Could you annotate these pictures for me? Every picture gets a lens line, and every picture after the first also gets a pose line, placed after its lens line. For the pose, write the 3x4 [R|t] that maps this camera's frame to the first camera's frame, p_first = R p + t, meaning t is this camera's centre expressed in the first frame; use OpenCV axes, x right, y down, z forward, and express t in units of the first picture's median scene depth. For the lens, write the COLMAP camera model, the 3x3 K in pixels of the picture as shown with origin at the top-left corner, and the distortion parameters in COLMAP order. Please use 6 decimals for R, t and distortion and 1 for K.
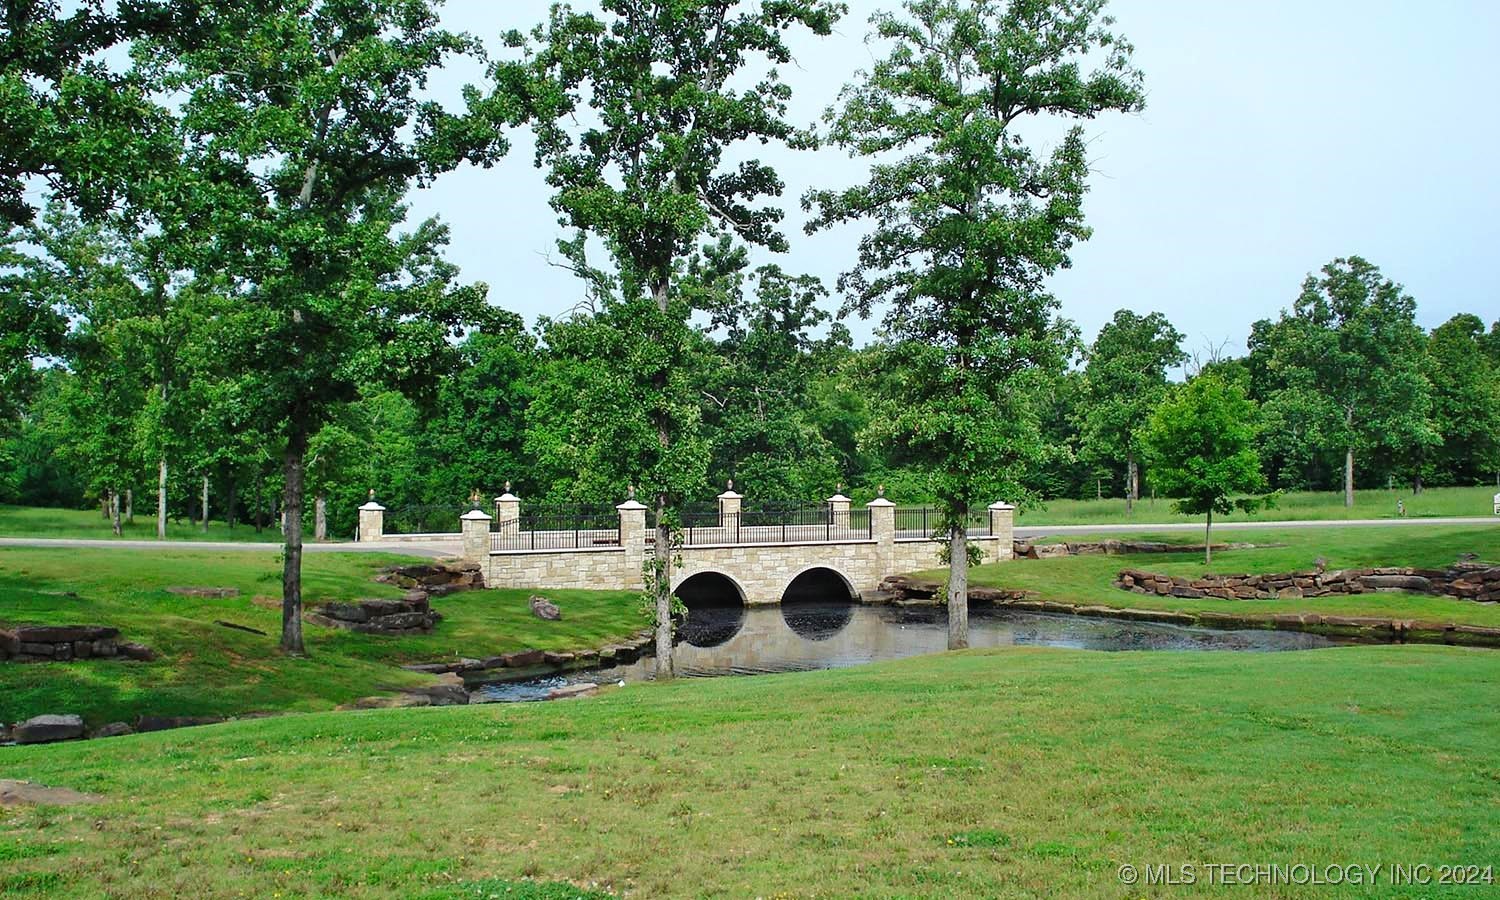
lens RADIAL K [[1708.6, 0, 749.7], [0, 1708.6, 449.7], [0, 0, 1]] dist [-0.077722, -0.036424]
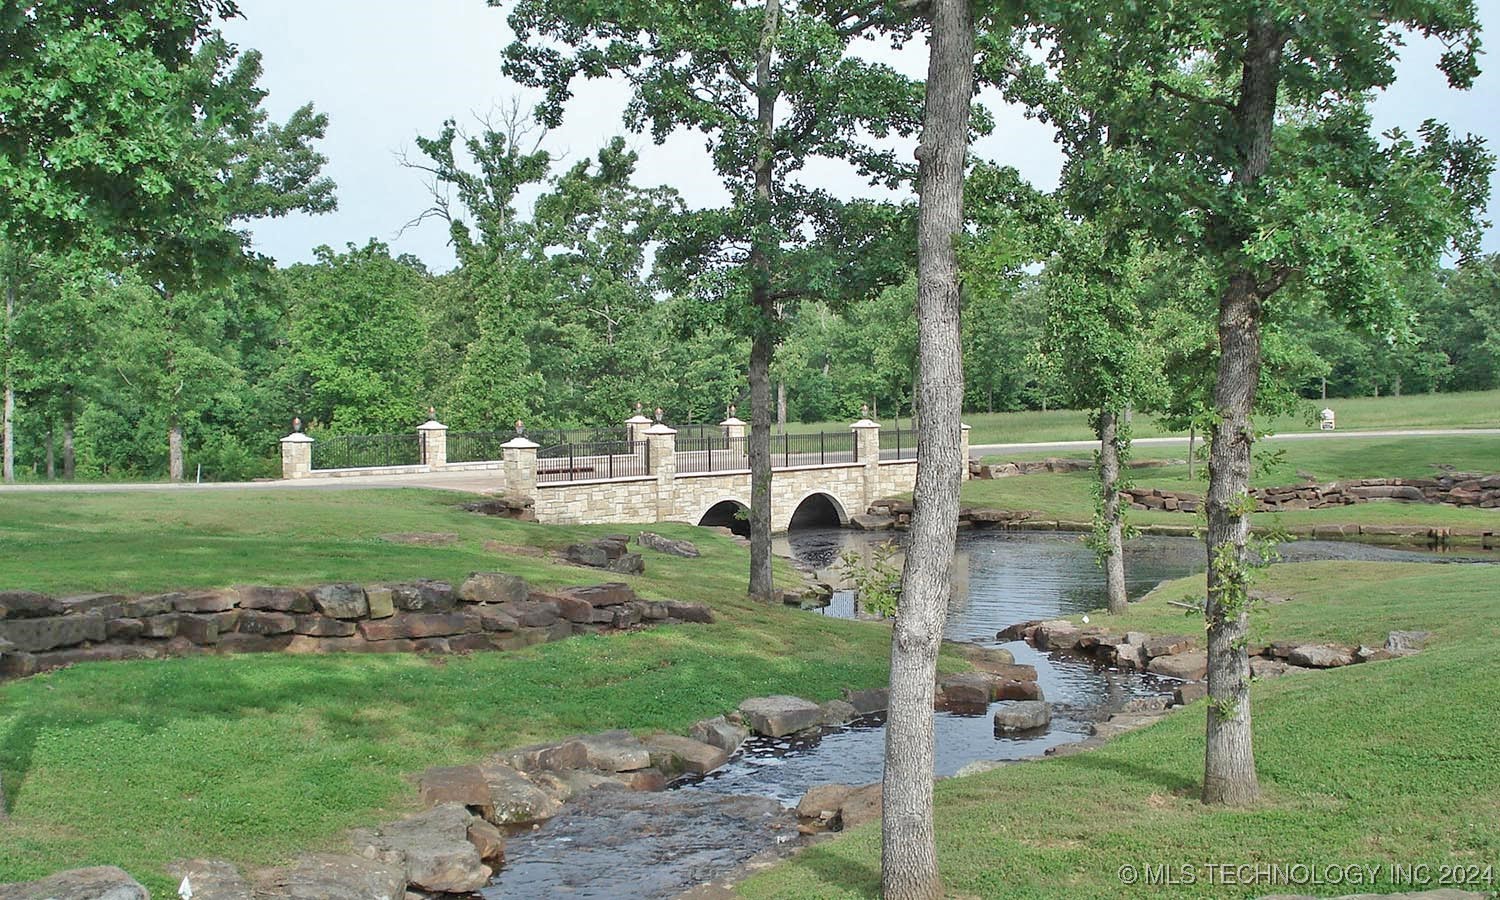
lens RADIAL K [[1699.1, 0, 751.6], [0, 1699.1, 490.9], [0, 0, 1]] dist [0.018816, -0.594035]
pose [[0.950506, -0.026787, 0.309549, -0.297838], [0.006349, 0.997743, 0.066847, 0.004542], [-0.310641, -0.061573, 0.948531, 0.117709]]
